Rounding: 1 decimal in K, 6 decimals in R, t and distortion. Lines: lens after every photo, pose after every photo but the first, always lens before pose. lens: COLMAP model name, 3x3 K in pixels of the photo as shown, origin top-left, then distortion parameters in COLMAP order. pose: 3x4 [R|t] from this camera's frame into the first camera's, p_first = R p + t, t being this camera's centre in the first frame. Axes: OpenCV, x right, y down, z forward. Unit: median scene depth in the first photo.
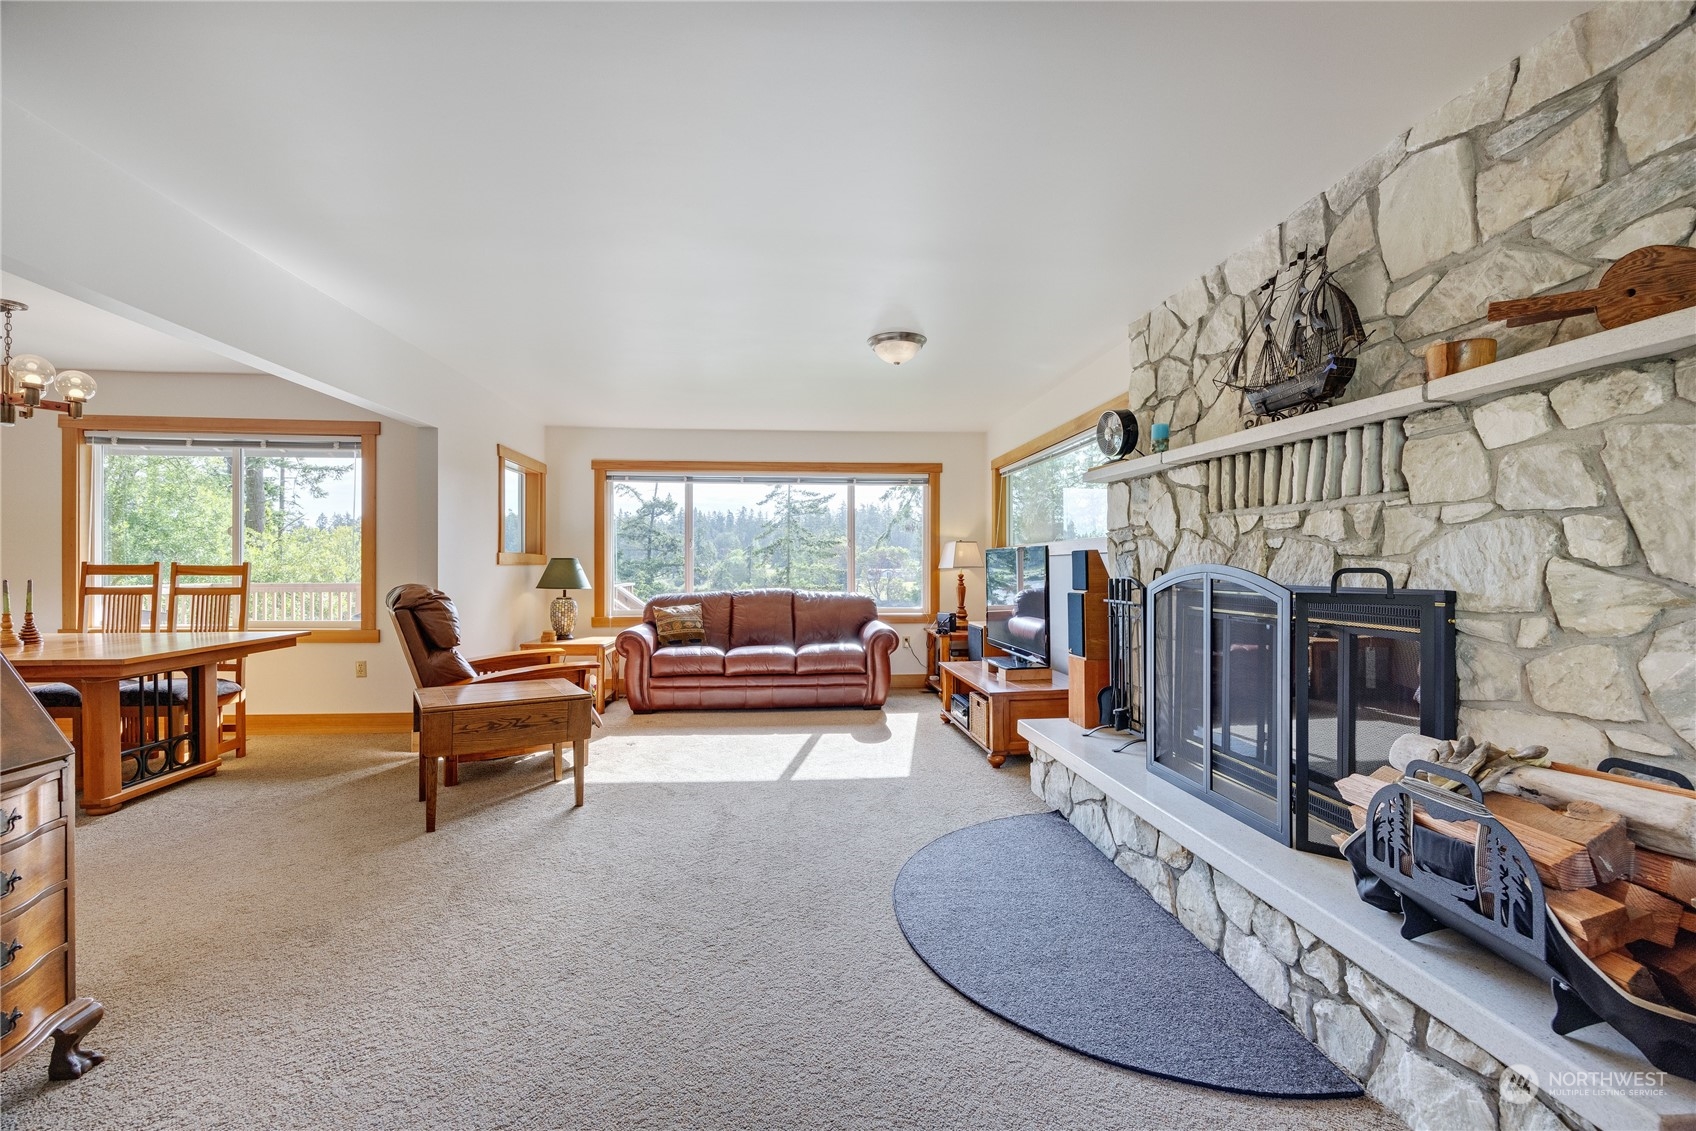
lens RADIAL K [[724.9, 0, 846.9], [0, 724.9, 570.5], [0, 0, 1]] dist [-0.008218, 0.000823]
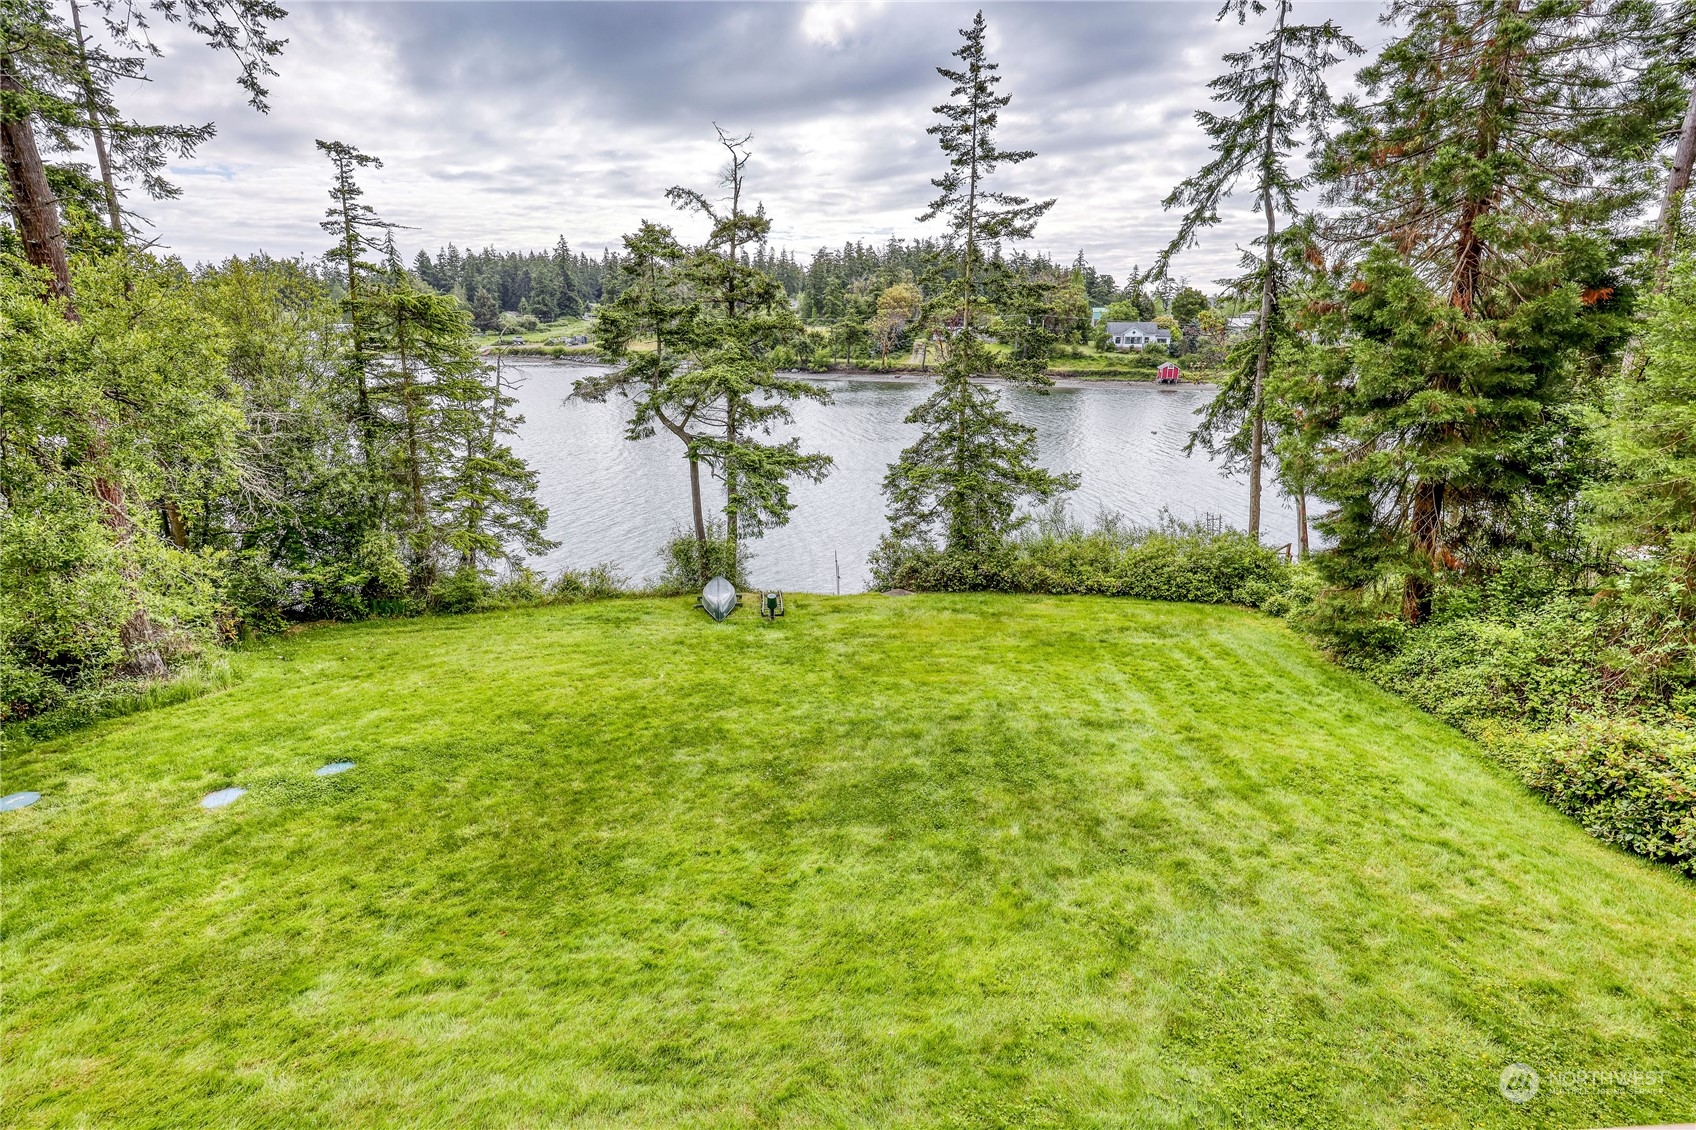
lens RADIAL K [[849.8, 0, 844.1], [0, 849.8, 571.7], [0, 0, 1]] dist [0.005728, 0.000518]
pose [[0.999161, 0.008473, -0.040065, -0.995145], [0.002895, 0.961299, 0.275493, -0.046251], [0.040849, -0.275378, 0.960468, 1.638098]]
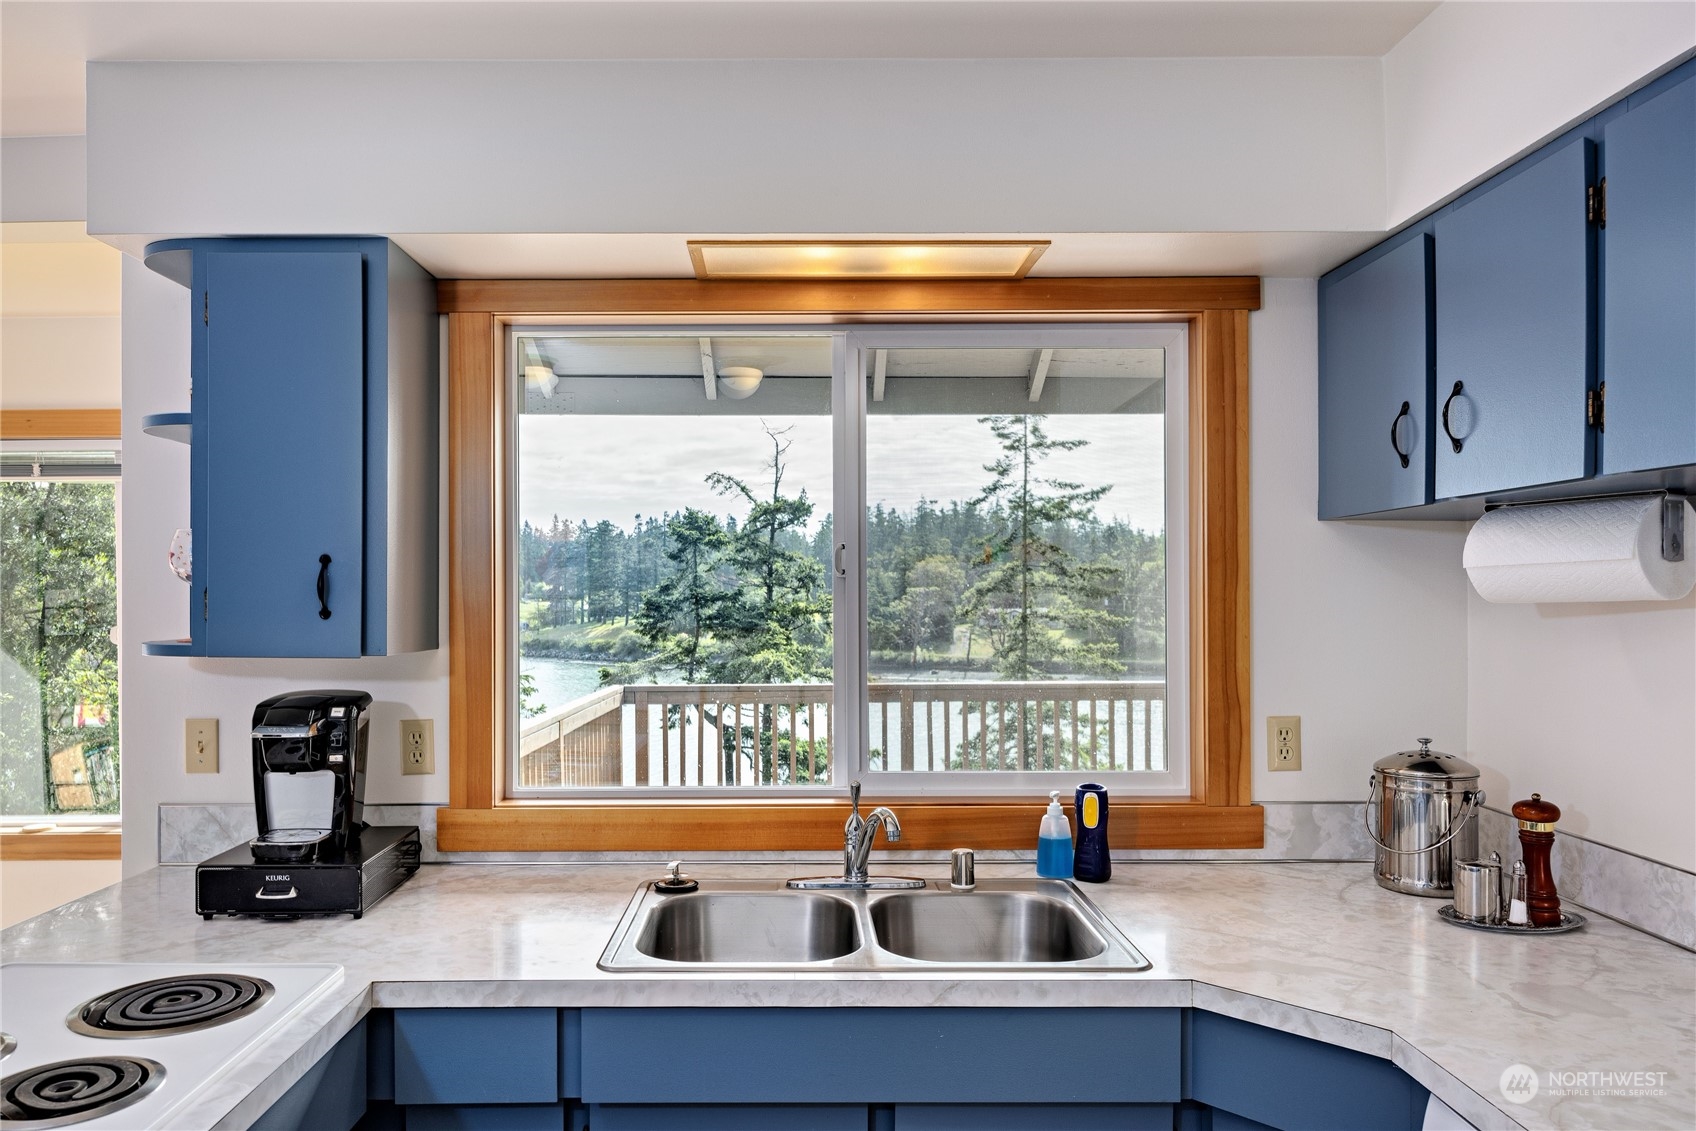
lens RADIAL K [[1190.5, 0, 782.0], [0, 1190.5, 615.9], [0, 0, 1]] dist [-0.010131, -0.002172]
pose [[0.994596, -0.005938, -0.103654, -1.128548], [0.006310, 0.999975, 0.003254, -0.052808], [0.103632, -0.003891, 0.994608, 0.344980]]
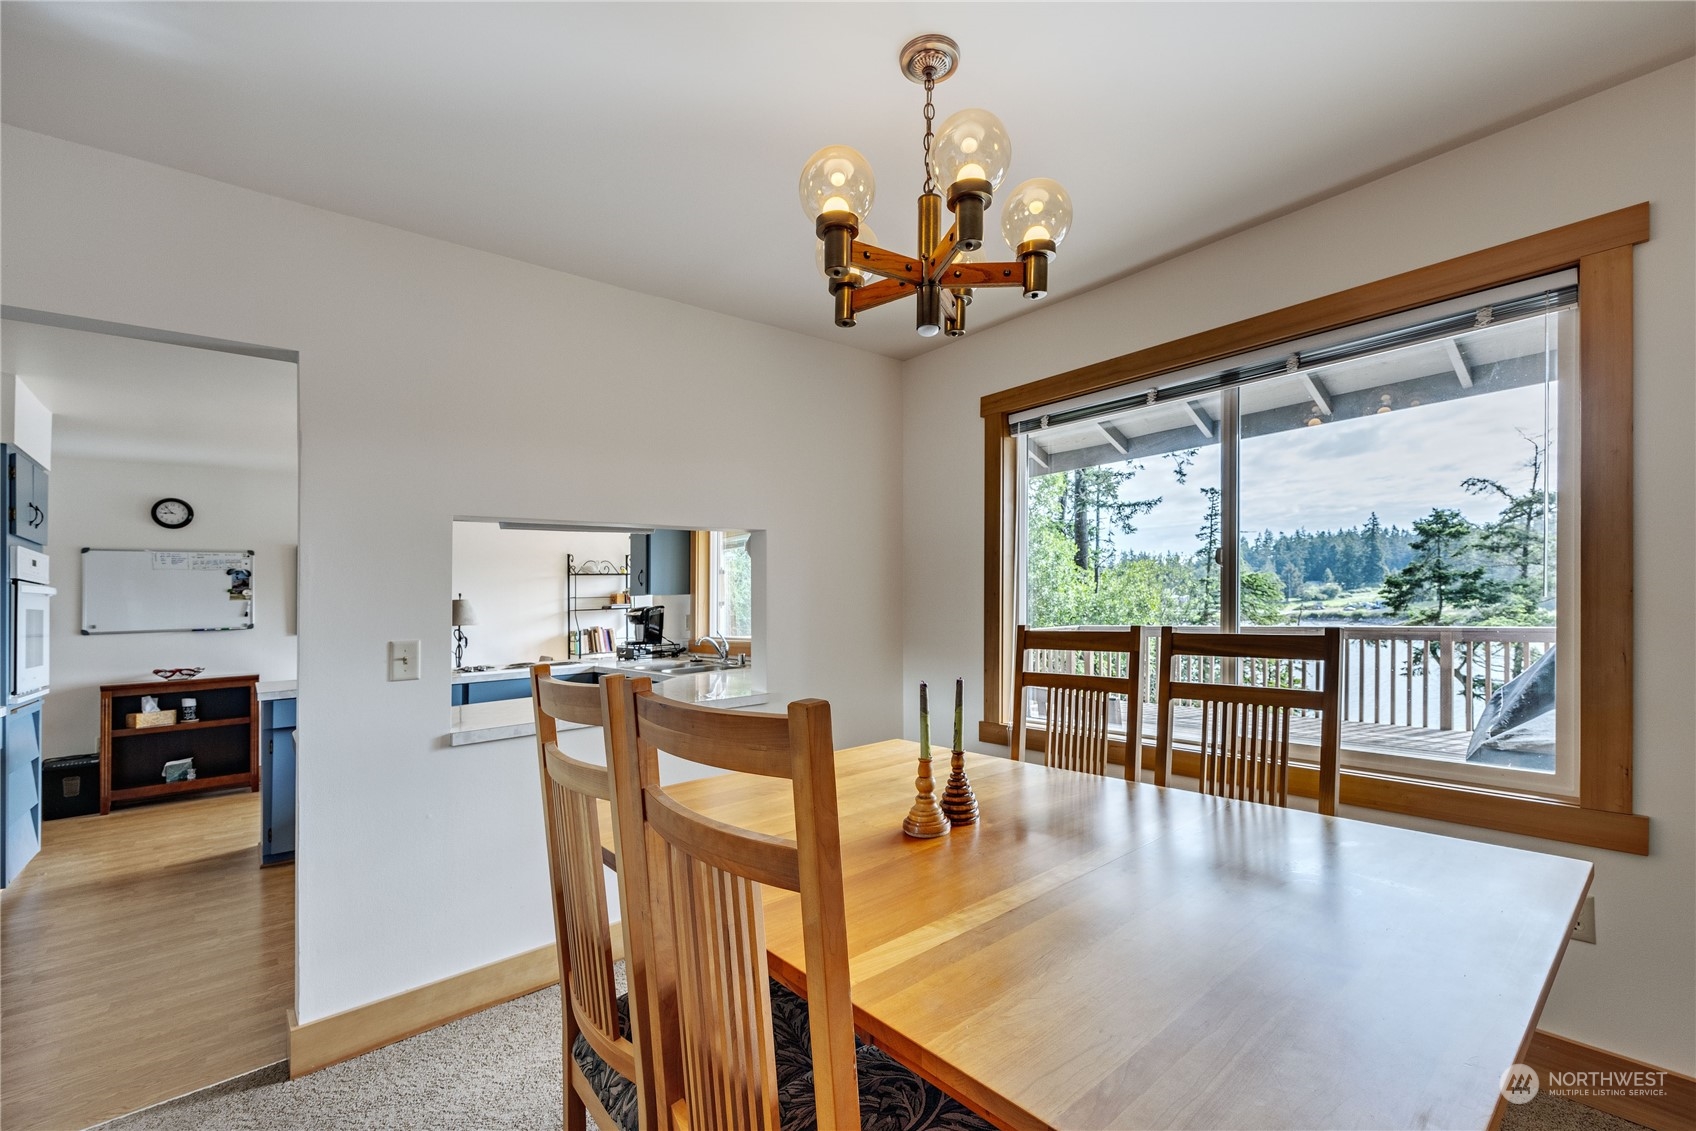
lens RADIAL K [[724.9, 0, 867.9], [0, 724.9, 579.4], [0, 0, 1]] dist [-0.008218, 0.000823]
pose [[0.576824, -0.045010, -0.815628, -0.469969], [0.024506, 0.998985, -0.037797, -0.020383], [0.816501, 0.001815, 0.577341, 0.408345]]
